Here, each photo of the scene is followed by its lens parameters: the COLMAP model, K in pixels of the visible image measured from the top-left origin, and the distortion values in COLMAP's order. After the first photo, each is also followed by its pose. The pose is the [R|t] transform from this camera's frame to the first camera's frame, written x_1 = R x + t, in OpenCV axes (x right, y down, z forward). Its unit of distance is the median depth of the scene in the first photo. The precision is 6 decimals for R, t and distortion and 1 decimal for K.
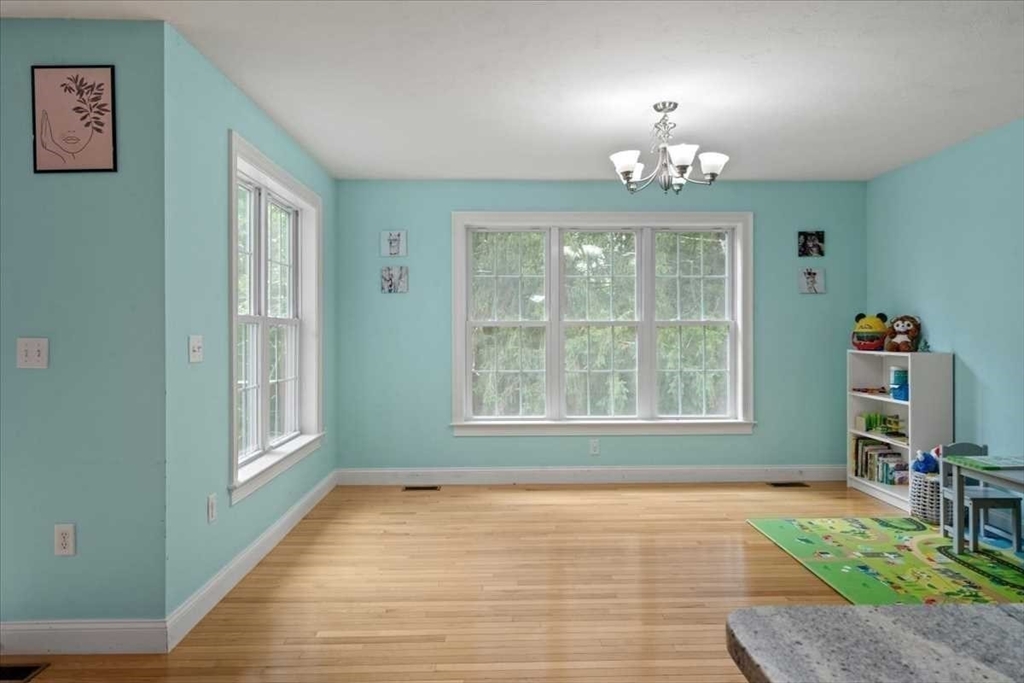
lens RADIAL K [[673.4, 0, 512.6], [0, 673.4, 331.4], [0, 0, 1]] dist [0.000698, 0.000028]
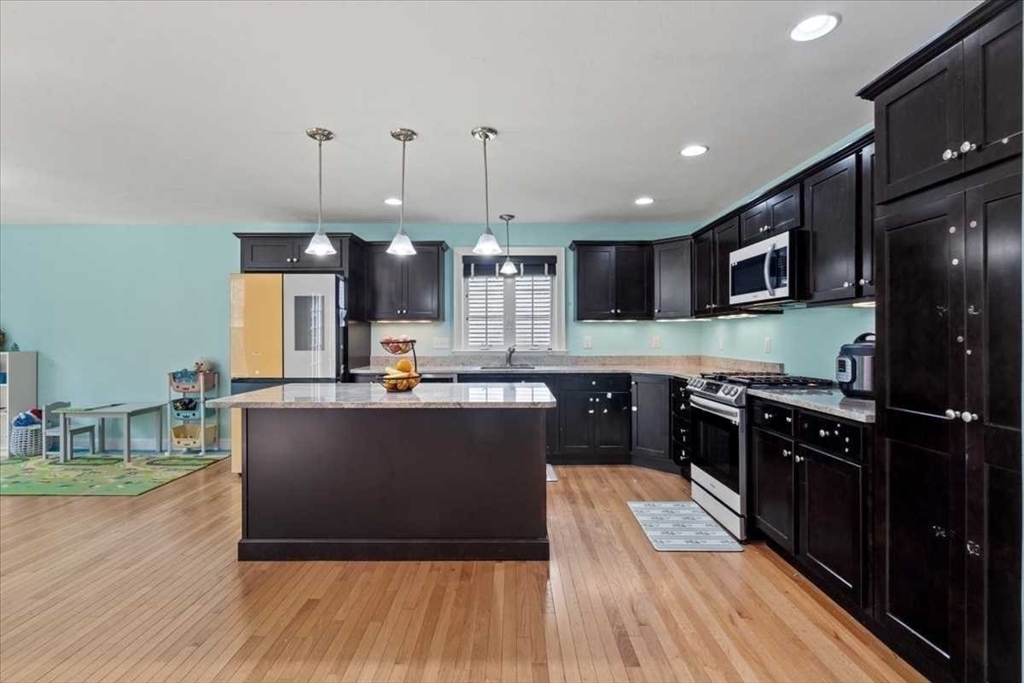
lens RADIAL K [[476.6, 0, 508.6], [0, 476.6, 338.2], [0, 0, 1]] dist [0.001833, 0.000953]
pose [[0.036903, 0.000971, 0.999318, -0.423022], [0.000477, 0.999999, -0.000989, 0.001986], [-0.999319, 0.000513, 0.036902, -0.169631]]
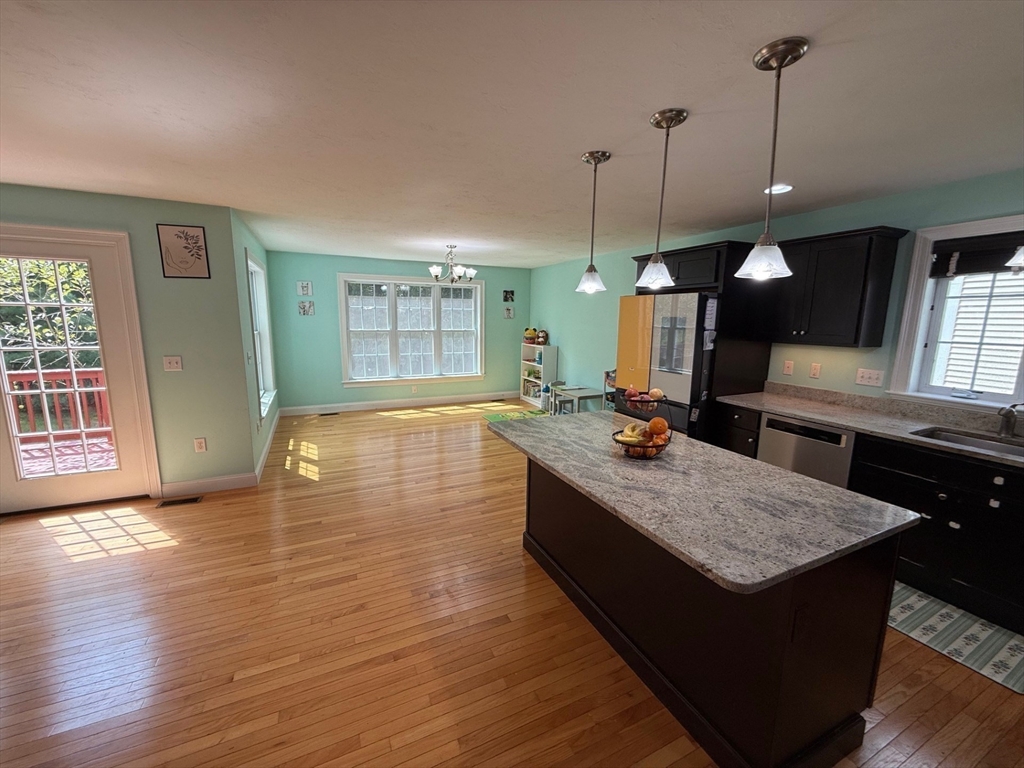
lens RADIAL K [[407.4, 0, 507.2], [0, 407.4, 383.5], [0, 0, 1]] dist [-0.000013, -0.000164]
pose [[0.918295, -0.049667, 0.392770, -0.131323], [-0.016625, 0.986386, 0.163602, -0.072489], [-0.395548, -0.156765, 0.904968, -0.327746]]
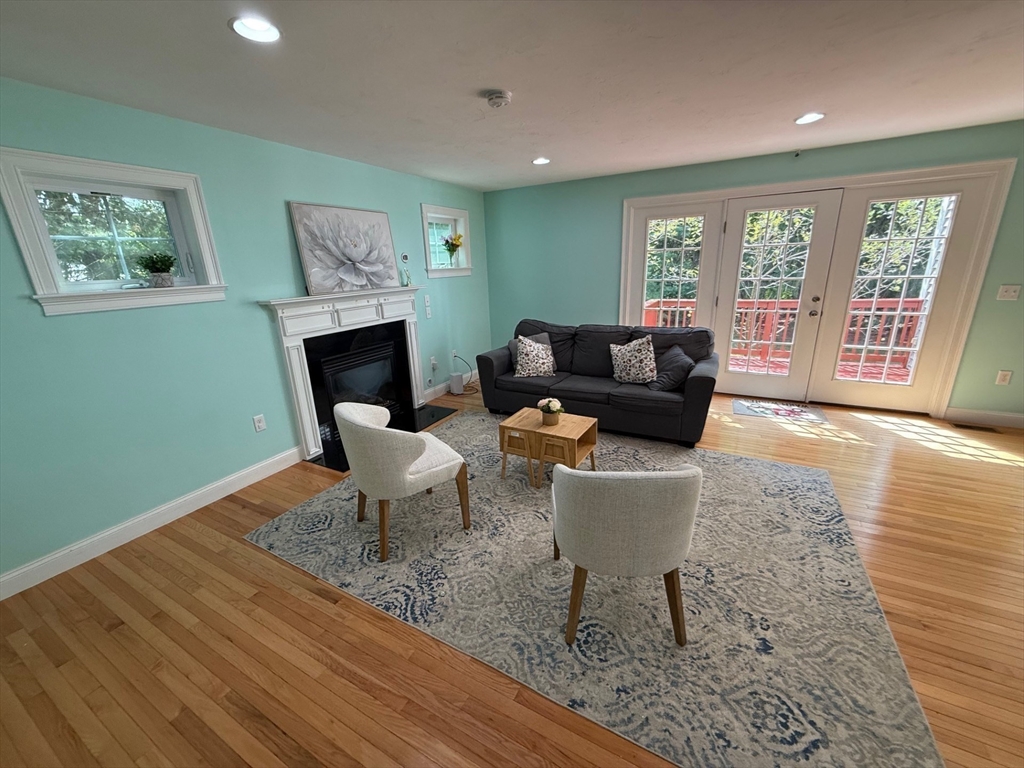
lens RADIAL K [[407.4, 0, 510.0], [0, 407.4, 382.3], [0, 0, 1]] dist [-0.000013, -0.000164]
pose [[0.863338, 0.114904, -0.491370, -0.726518], [0.034315, 0.958109, 0.284341, -0.066516], [0.503458, -0.262343, 0.823229, -0.505052]]
